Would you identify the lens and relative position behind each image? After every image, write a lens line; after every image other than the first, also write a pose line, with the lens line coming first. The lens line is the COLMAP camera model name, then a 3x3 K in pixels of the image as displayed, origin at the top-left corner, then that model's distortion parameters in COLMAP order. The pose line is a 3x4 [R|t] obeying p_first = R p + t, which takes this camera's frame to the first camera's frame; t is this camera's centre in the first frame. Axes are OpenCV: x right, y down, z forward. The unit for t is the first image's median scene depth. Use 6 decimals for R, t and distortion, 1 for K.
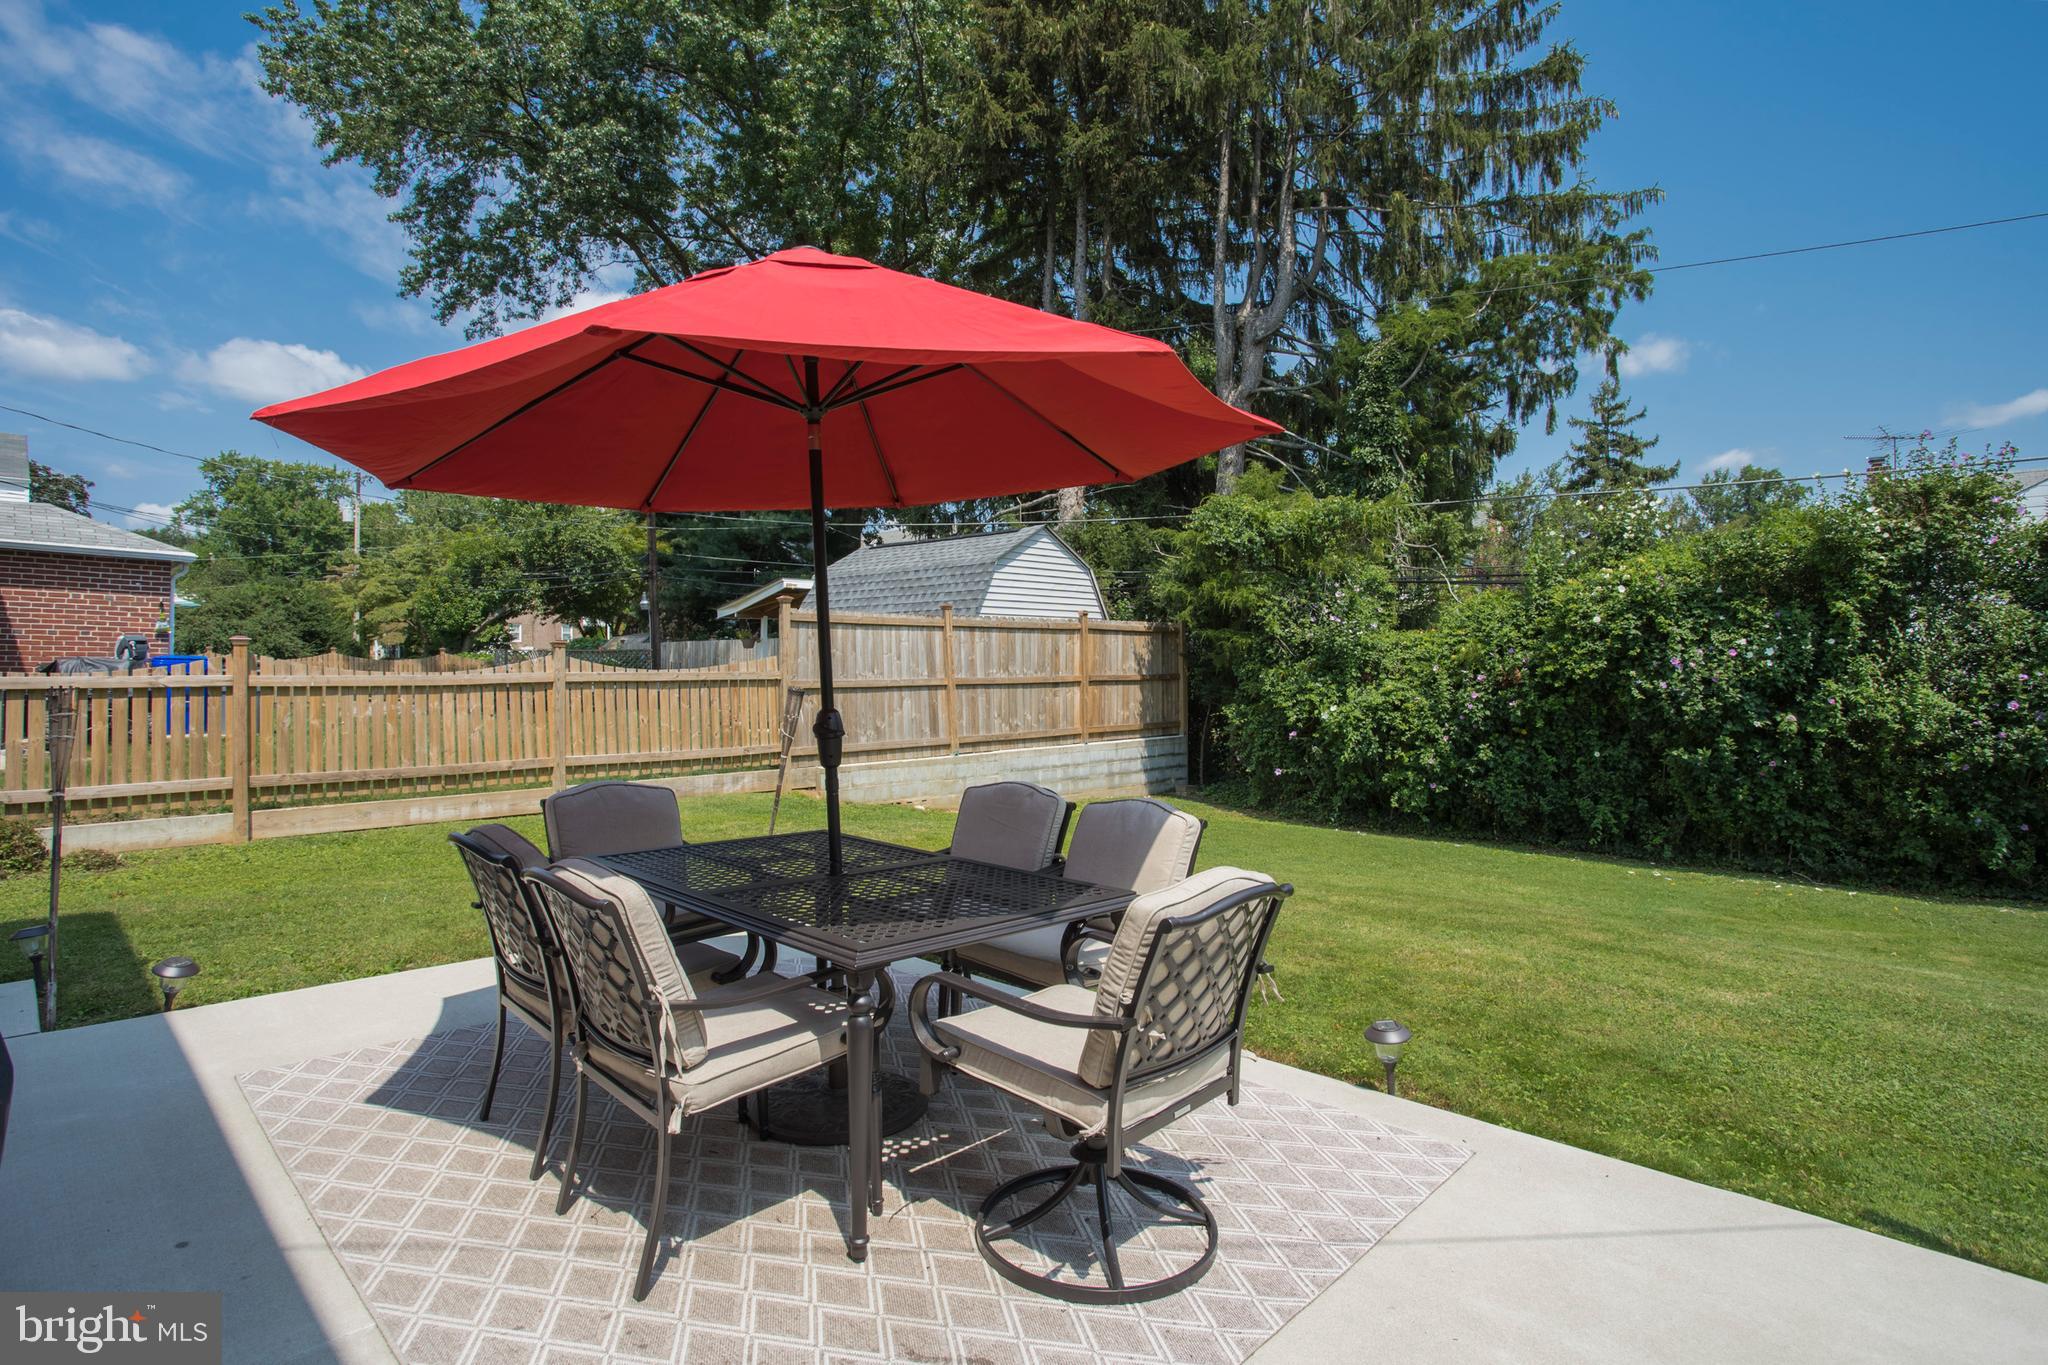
lens RADIAL K [[1020.8, 0, 1024.0], [0, 1020.8, 682.5], [0, 0, 1]] dist [-0.082675, 0.037558]
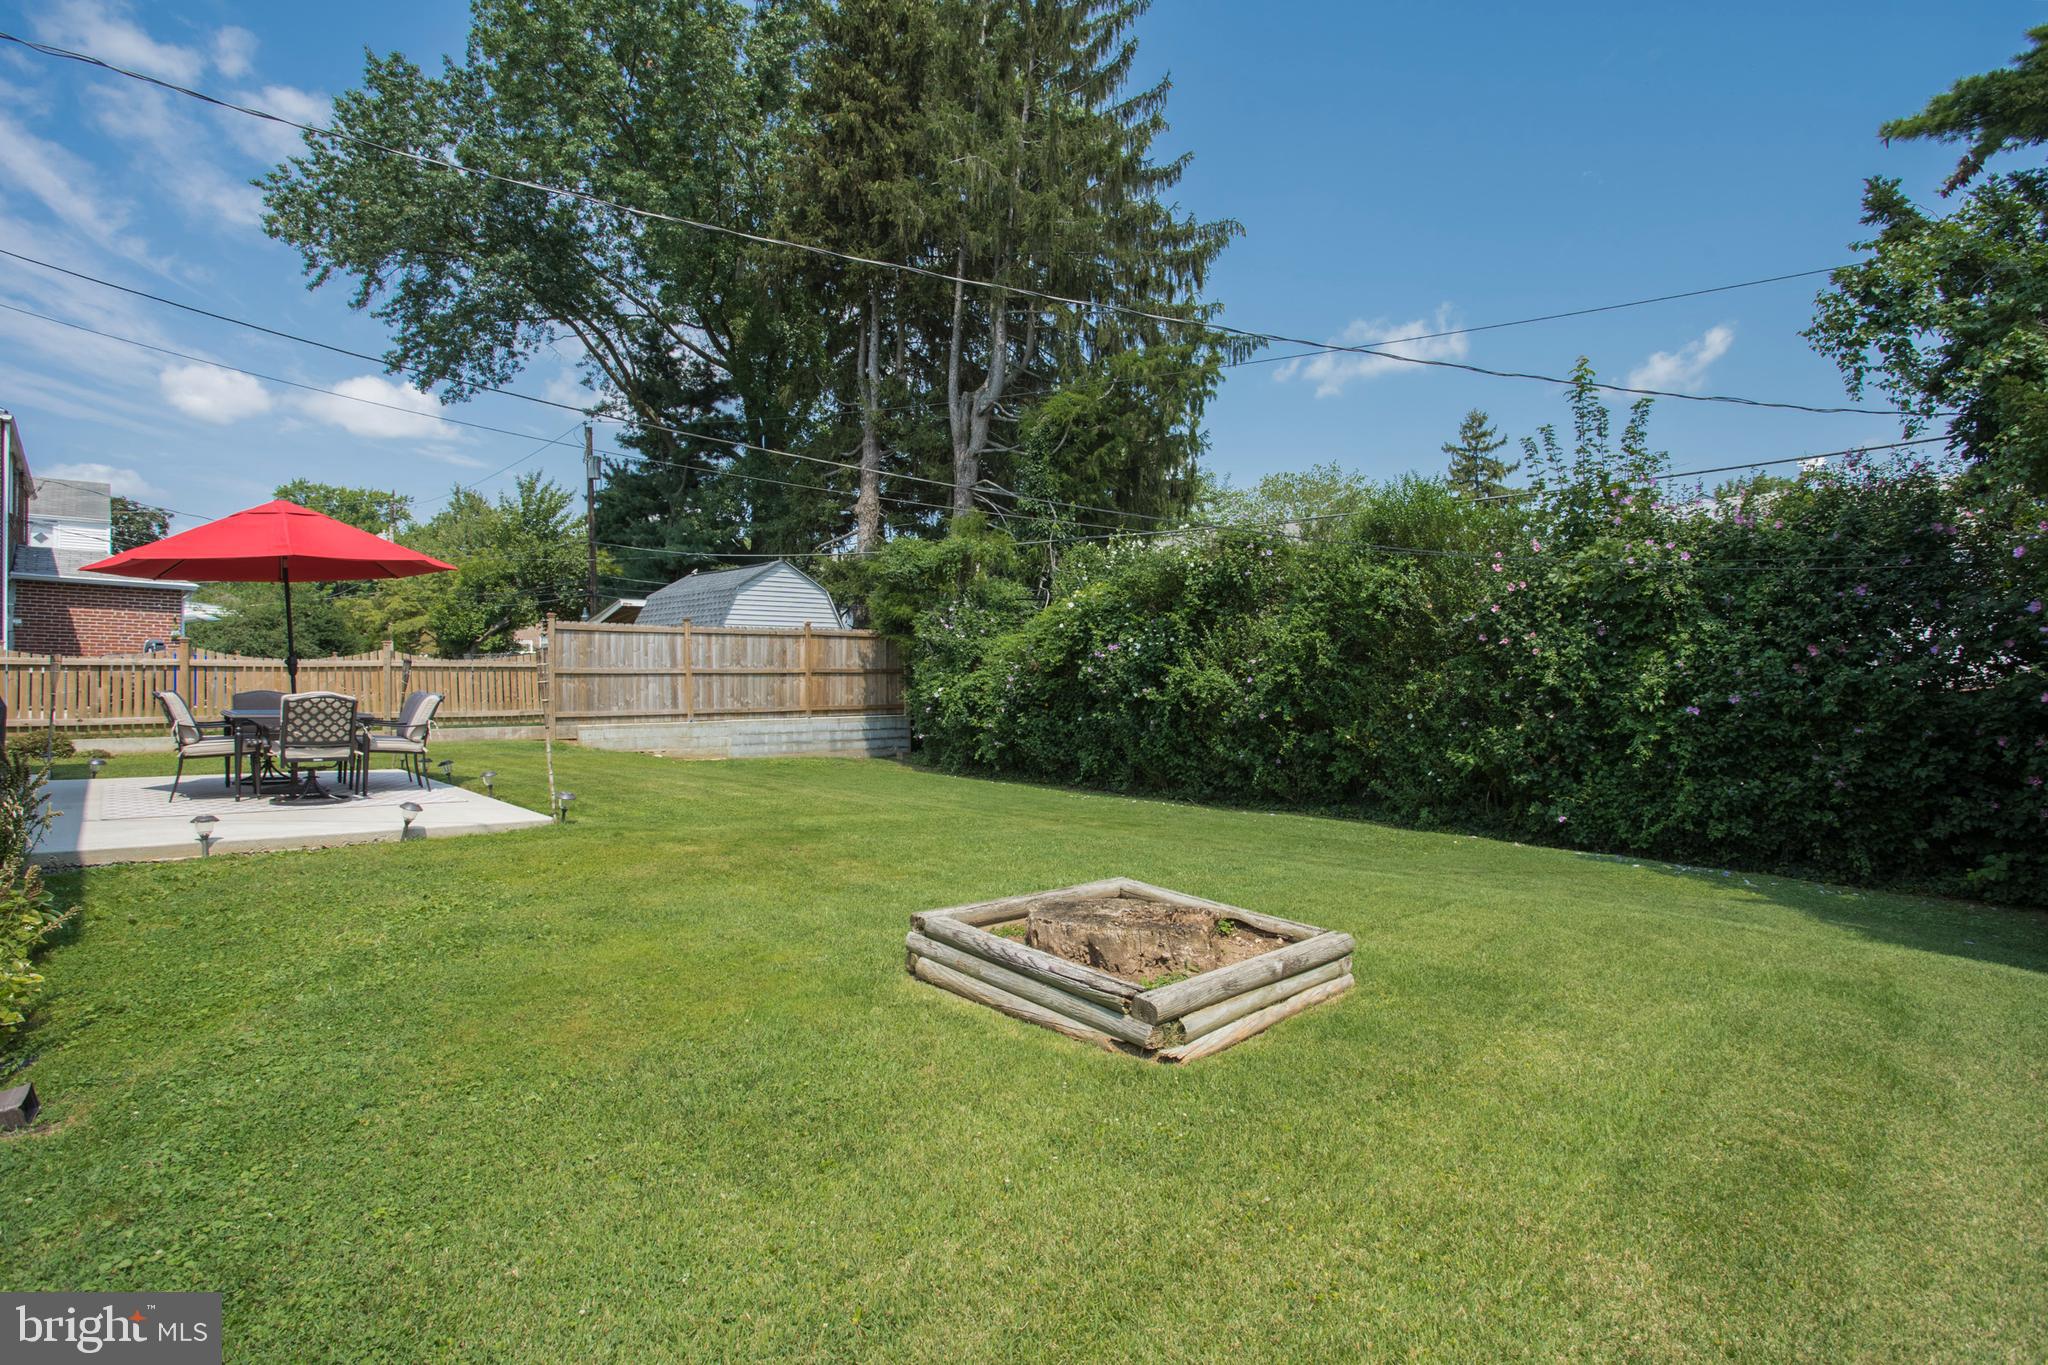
lens RADIAL K [[1036.3, 0, 1043.7], [0, 1036.3, 704.1], [0, 0, 1]] dist [-0.080529, 0.038751]
pose [[0.998228, 0.003626, -0.059388, 0.464778], [-0.003158, 0.999963, 0.007964, 0.029528], [0.059415, -0.007762, 0.998203, -0.382103]]
